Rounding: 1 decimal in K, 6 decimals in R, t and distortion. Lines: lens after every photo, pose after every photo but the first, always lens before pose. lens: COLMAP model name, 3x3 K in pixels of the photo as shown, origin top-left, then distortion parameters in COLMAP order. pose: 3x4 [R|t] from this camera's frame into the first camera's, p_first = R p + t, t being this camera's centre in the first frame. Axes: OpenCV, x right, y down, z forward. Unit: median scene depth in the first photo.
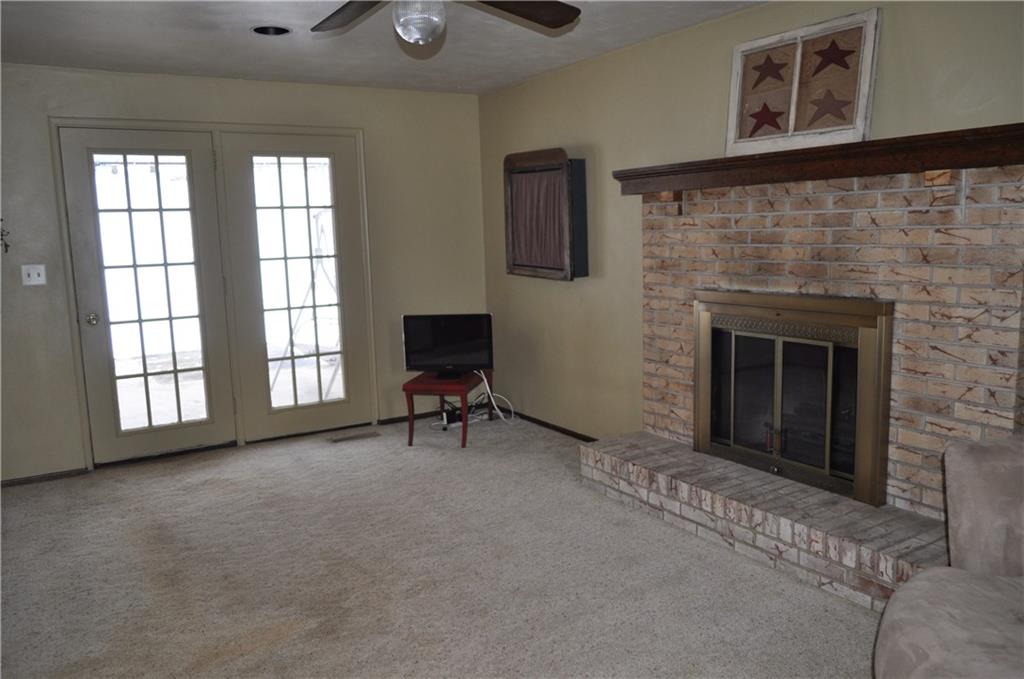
lens RADIAL K [[800.5, 0, 517.0], [0, 800.5, 342.4], [0, 0, 1]] dist [-0.001624, -0.001523]
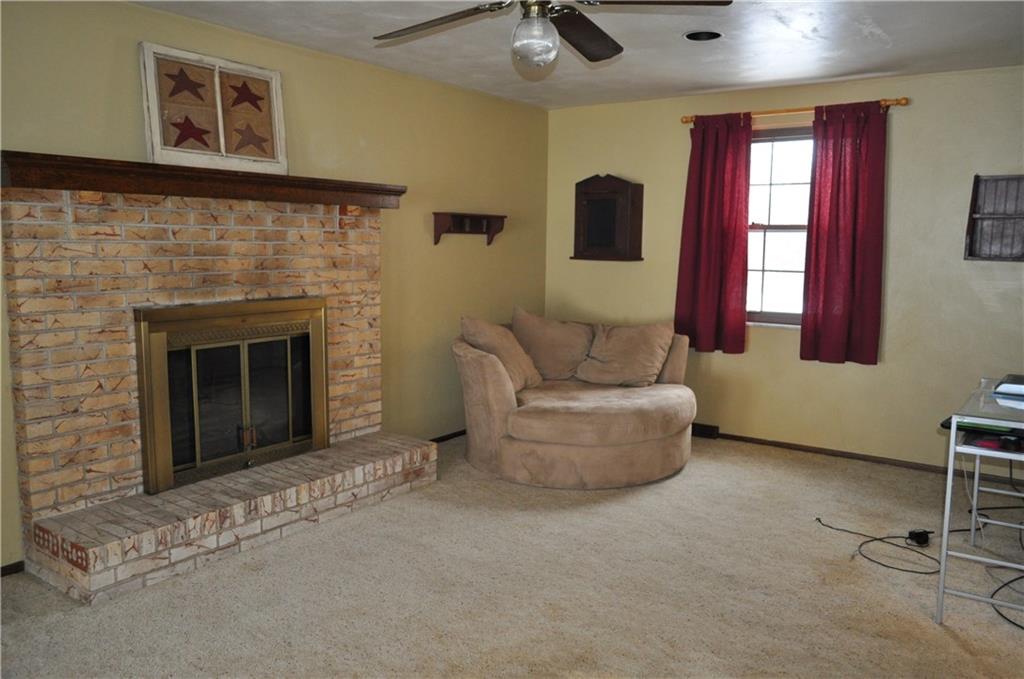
lens RADIAL K [[800.5, 0, 517.0], [0, 800.5, 342.4], [0, 0, 1]] dist [-0.001624, -0.001523]
pose [[-0.394503, -0.096874, 0.913774, -0.827132], [0.126256, 0.979281, 0.158328, -0.132609], [-0.910179, 0.177830, -0.374099, 1.087261]]
